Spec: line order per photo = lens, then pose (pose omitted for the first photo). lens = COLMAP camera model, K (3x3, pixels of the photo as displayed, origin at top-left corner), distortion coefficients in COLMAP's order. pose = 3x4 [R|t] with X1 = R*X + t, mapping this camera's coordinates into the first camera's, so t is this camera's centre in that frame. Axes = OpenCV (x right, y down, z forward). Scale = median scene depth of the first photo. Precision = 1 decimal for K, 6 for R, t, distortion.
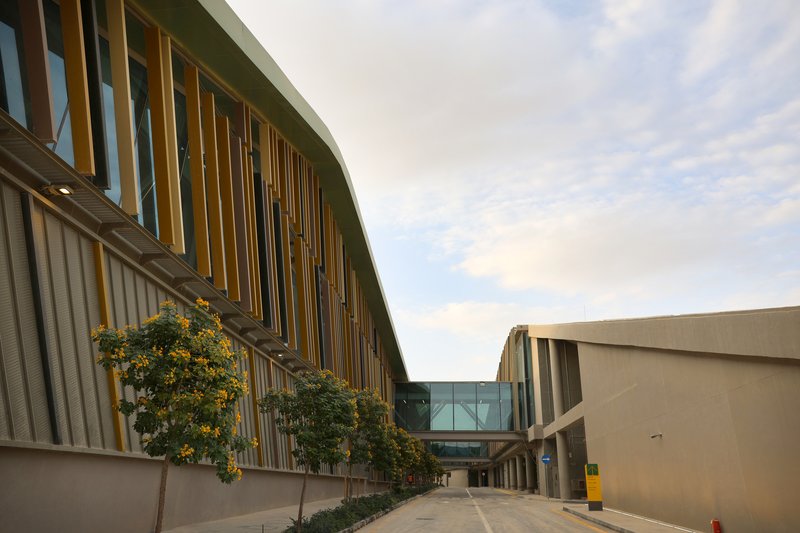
lens RADIAL K [[545.7, 0, 400.0], [0, 545.7, 266.5], [0, 0, 1]] dist [-0.126400, 0.112964]
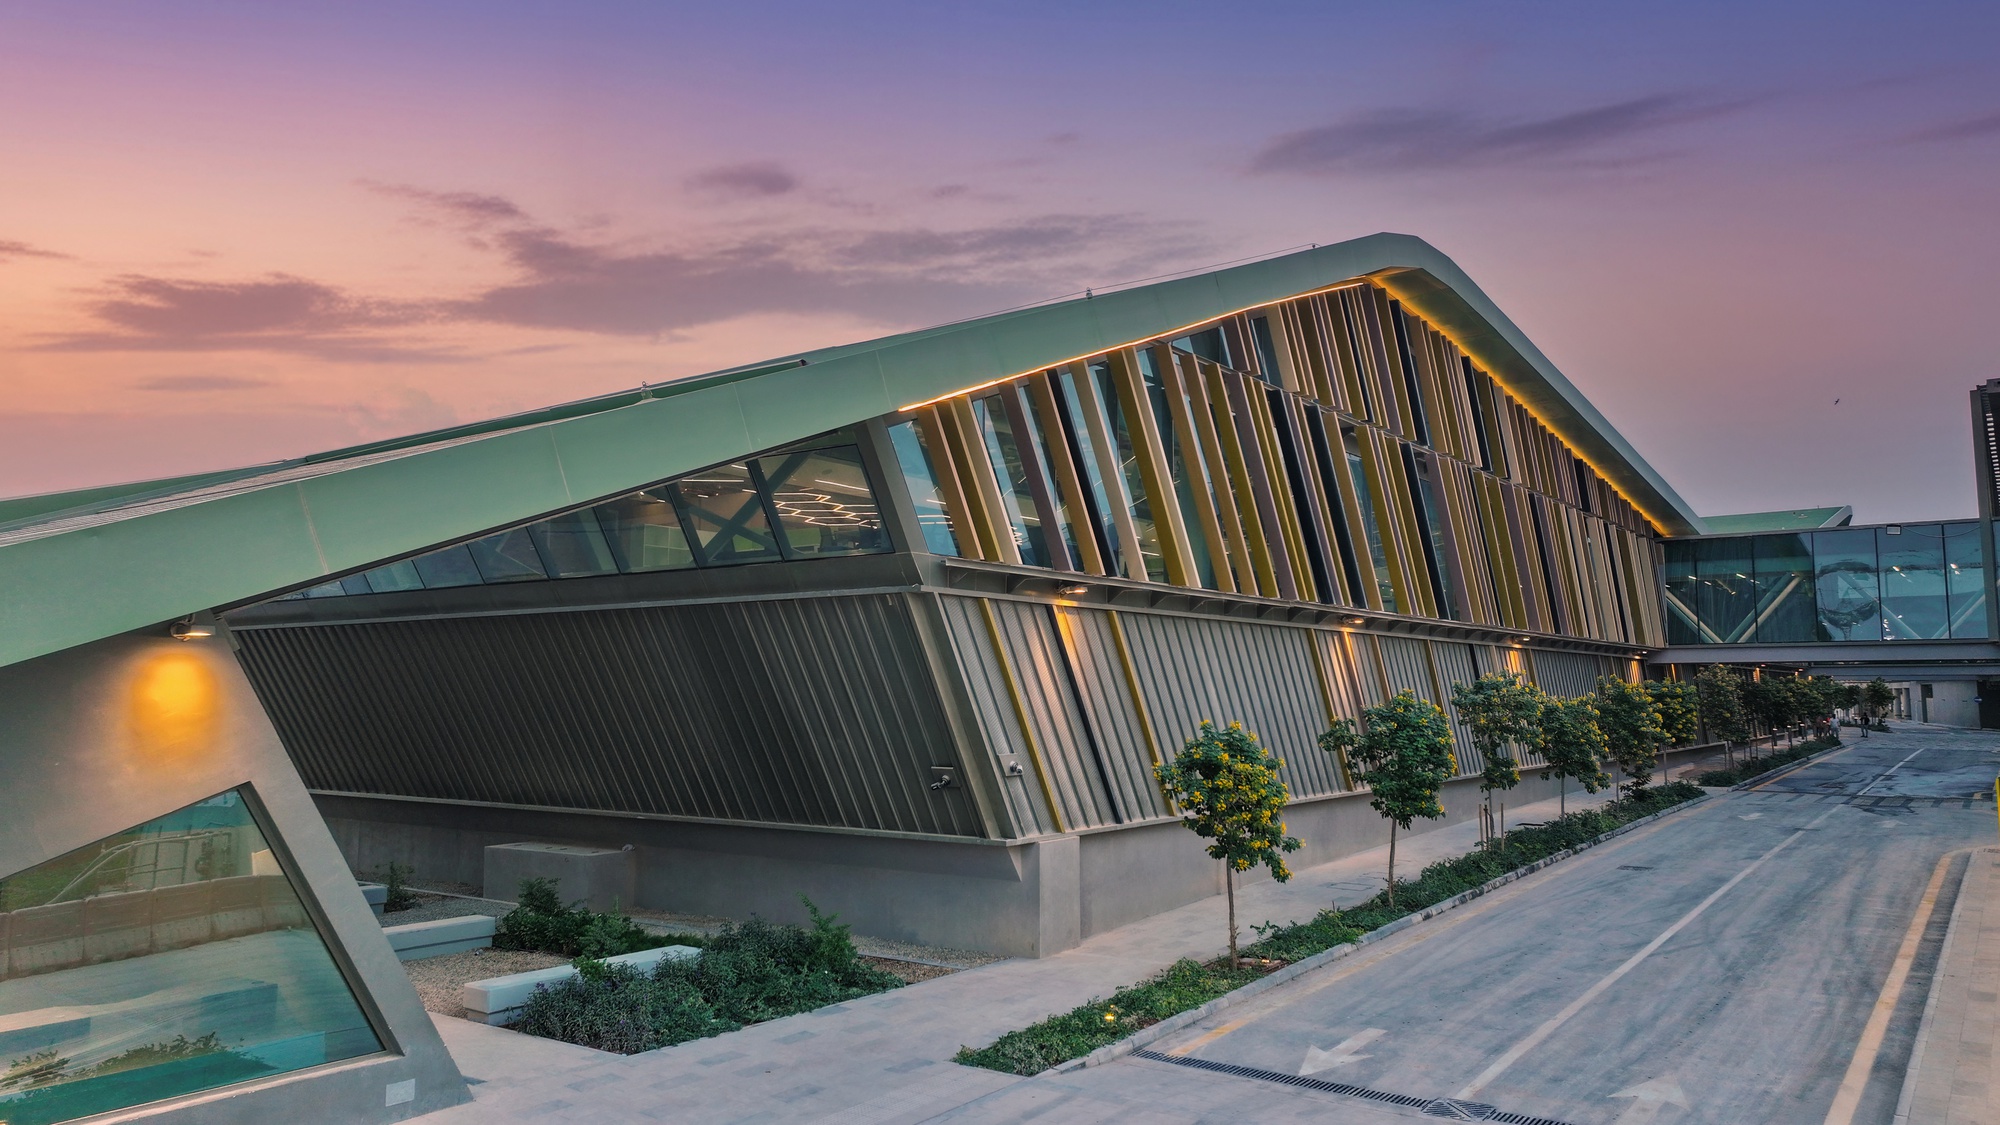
lens RADIAL K [[1375.1, 0, 1000.0], [0, 1375.1, 562.5], [0, 0, 1]] dist [0.000903, 0.000849]
pose [[0.860451, -0.072845, -0.504299, 0.272115], [0.210261, 0.952293, 0.221198, -0.402005], [0.464127, -0.296364, 0.834718, -0.607520]]
